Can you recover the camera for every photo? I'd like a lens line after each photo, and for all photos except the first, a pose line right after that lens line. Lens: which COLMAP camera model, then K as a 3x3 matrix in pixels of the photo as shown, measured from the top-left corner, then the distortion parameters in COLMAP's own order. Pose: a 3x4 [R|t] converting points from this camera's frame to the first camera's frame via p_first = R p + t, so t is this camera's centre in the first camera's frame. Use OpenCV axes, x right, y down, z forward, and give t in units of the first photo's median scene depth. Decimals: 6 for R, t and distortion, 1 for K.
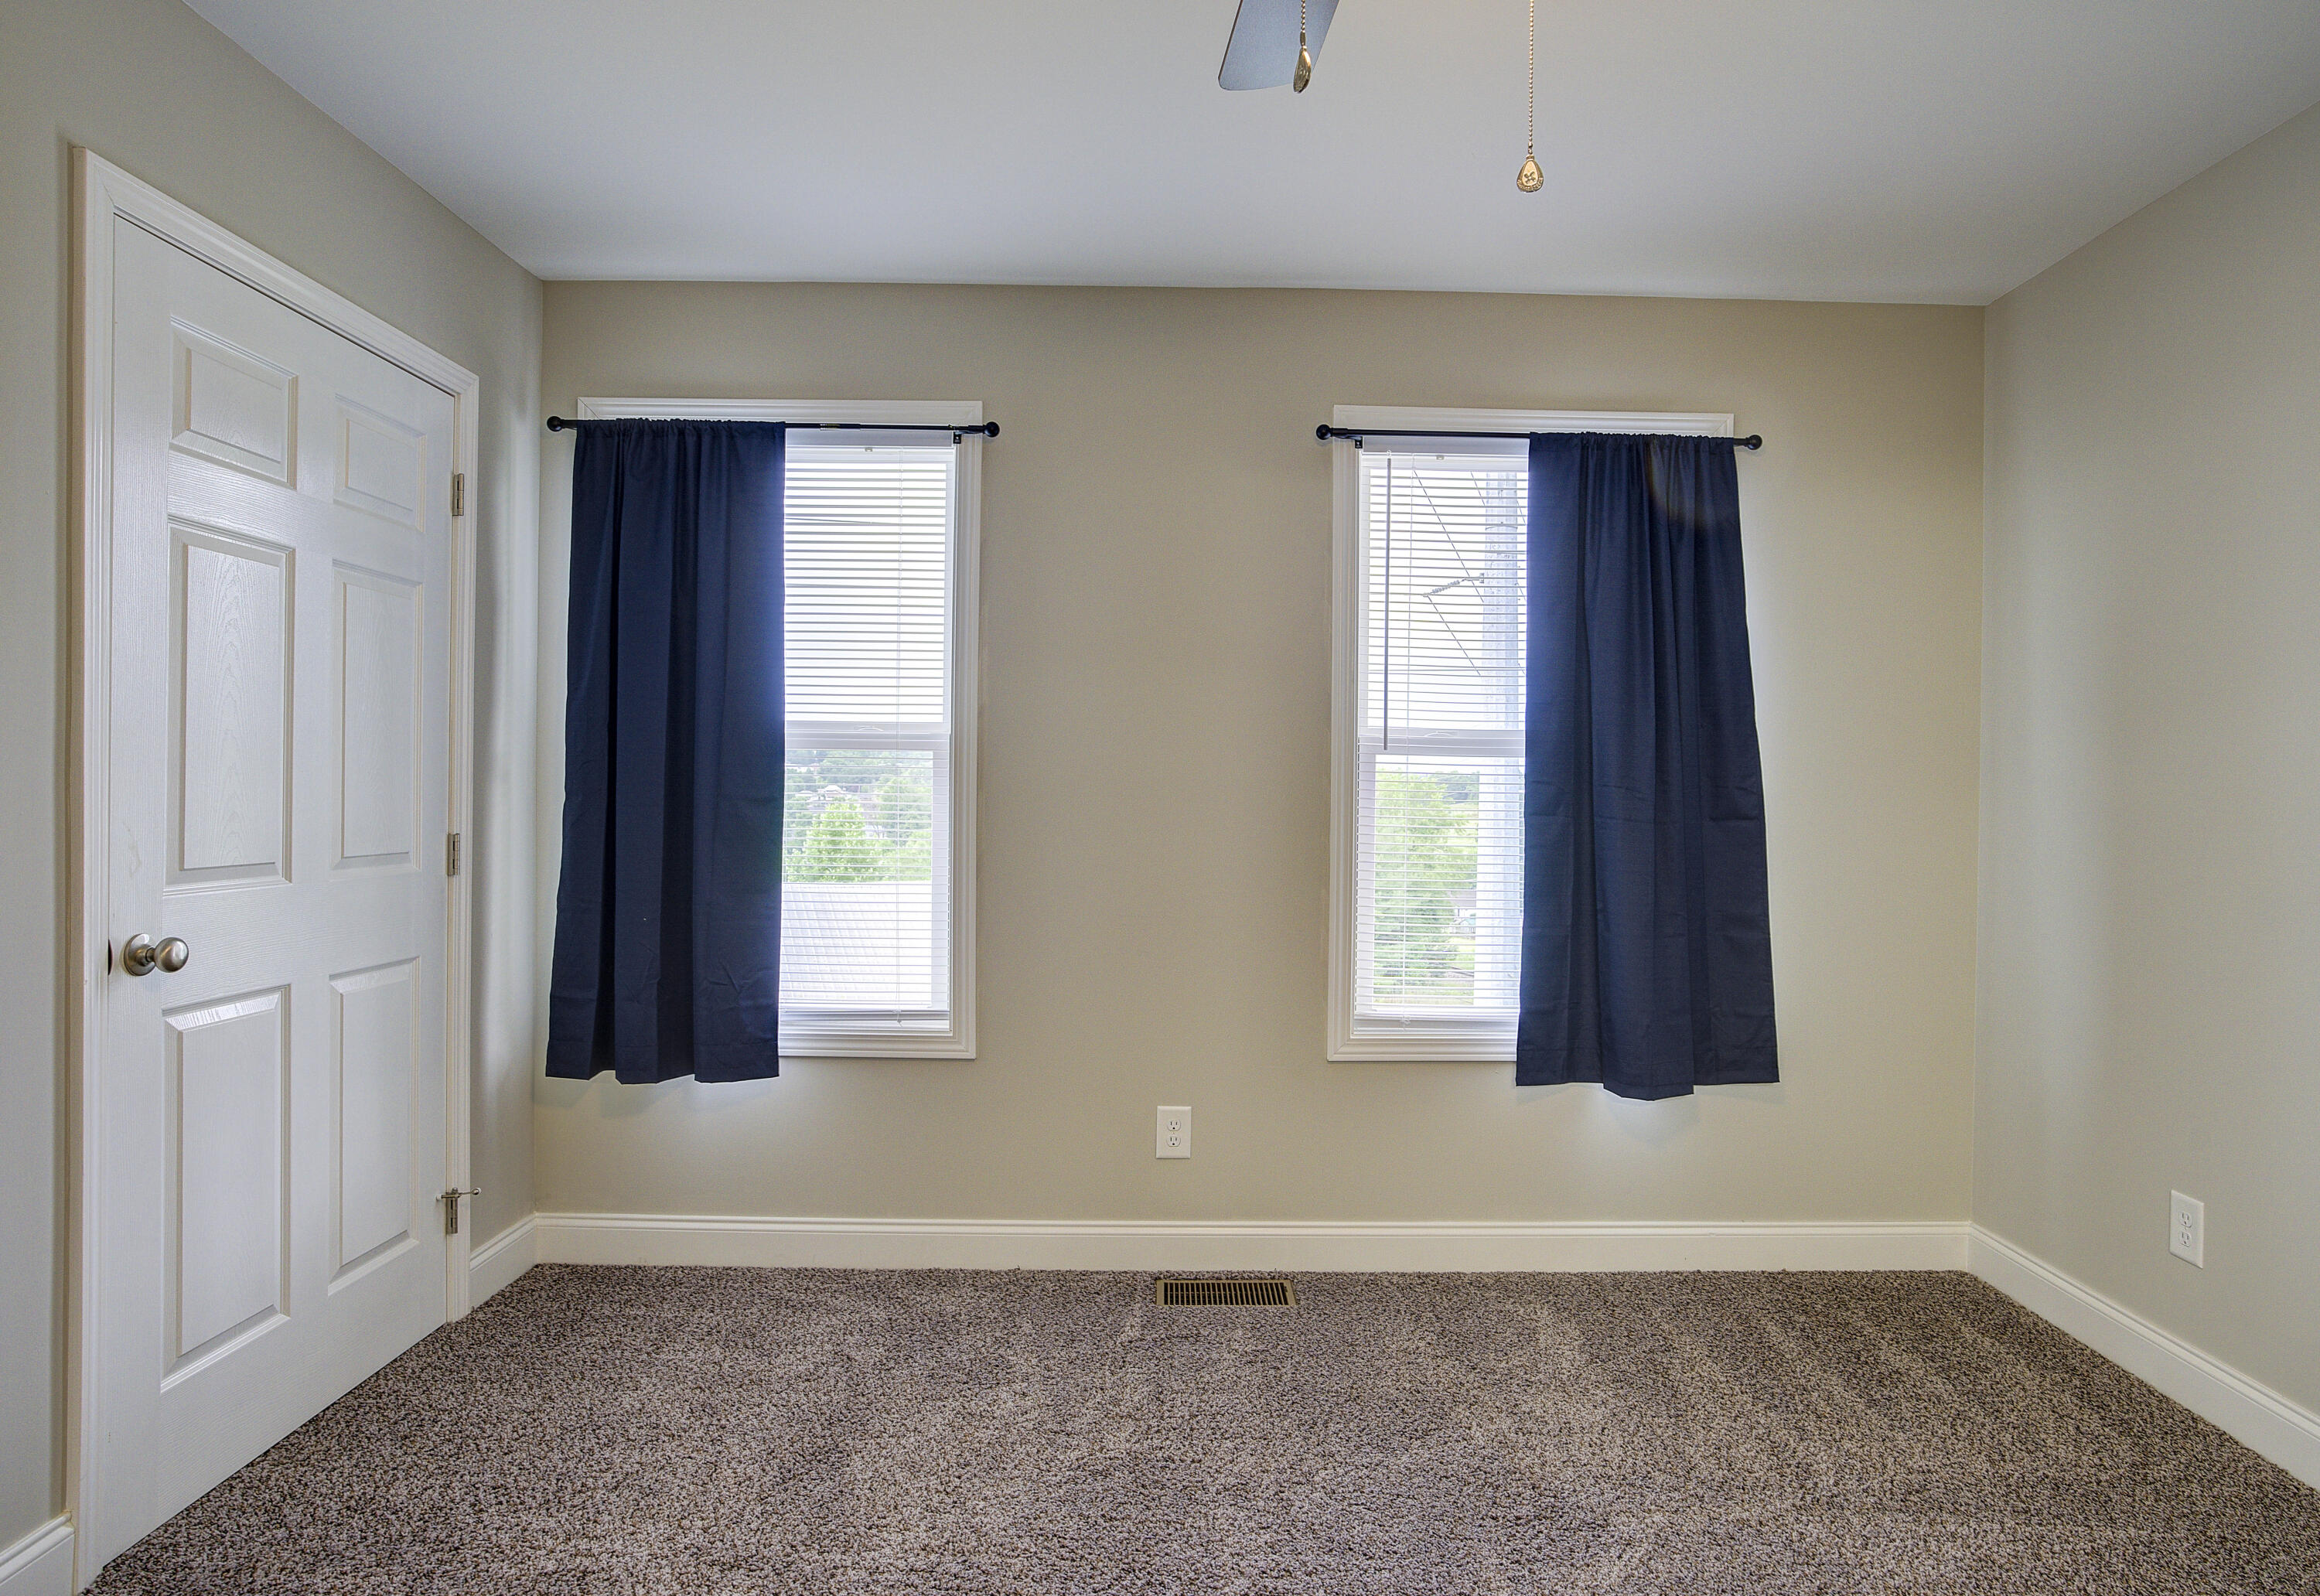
lens RADIAL K [[1587.5, 0, 1160.0], [0, 1587.5, 798.0], [0, 0, 1]] dist [-0.077326, 0.000340]
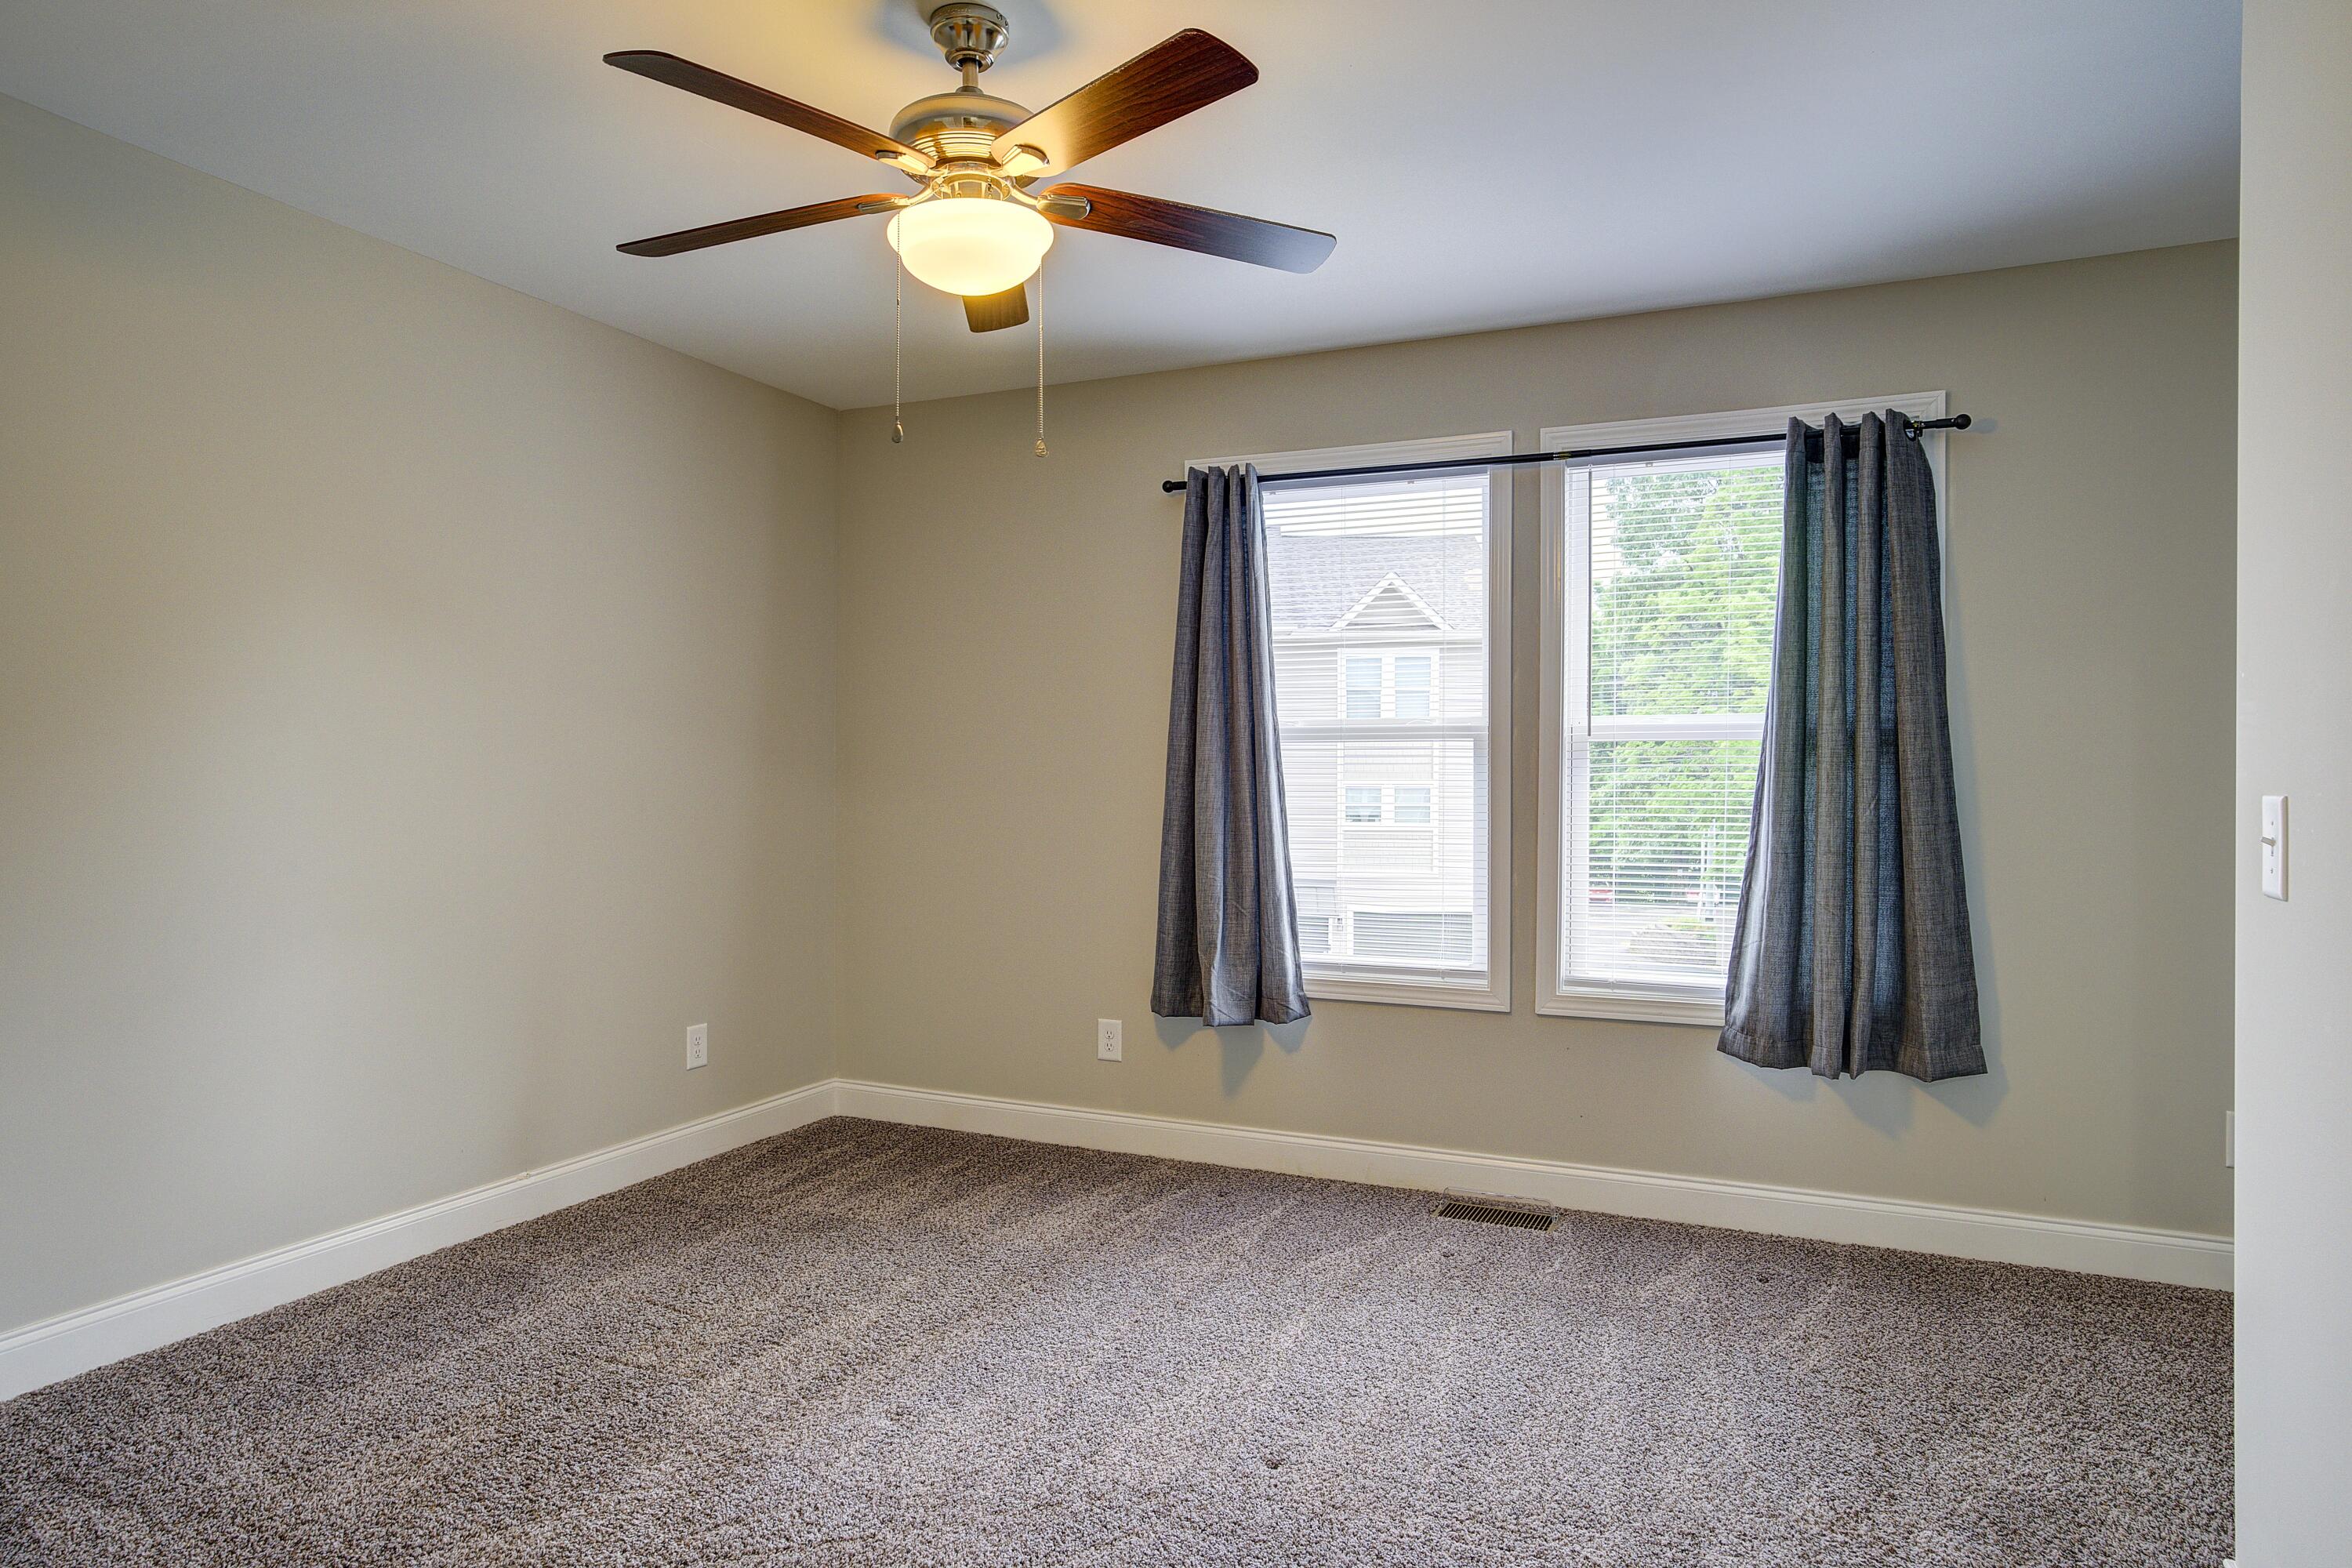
lens RADIAL K [[1384.2, 0, 1176.2], [0, 1384.2, 774.1], [0, 0, 1]] dist [-0.036691, 0.031670]
pose [[0.911071, -0.006318, -0.412200, 0.276992], [0.003223, 0.999961, -0.008204, 0.003695], [0.412236, 0.006146, 0.911056, 0.003658]]
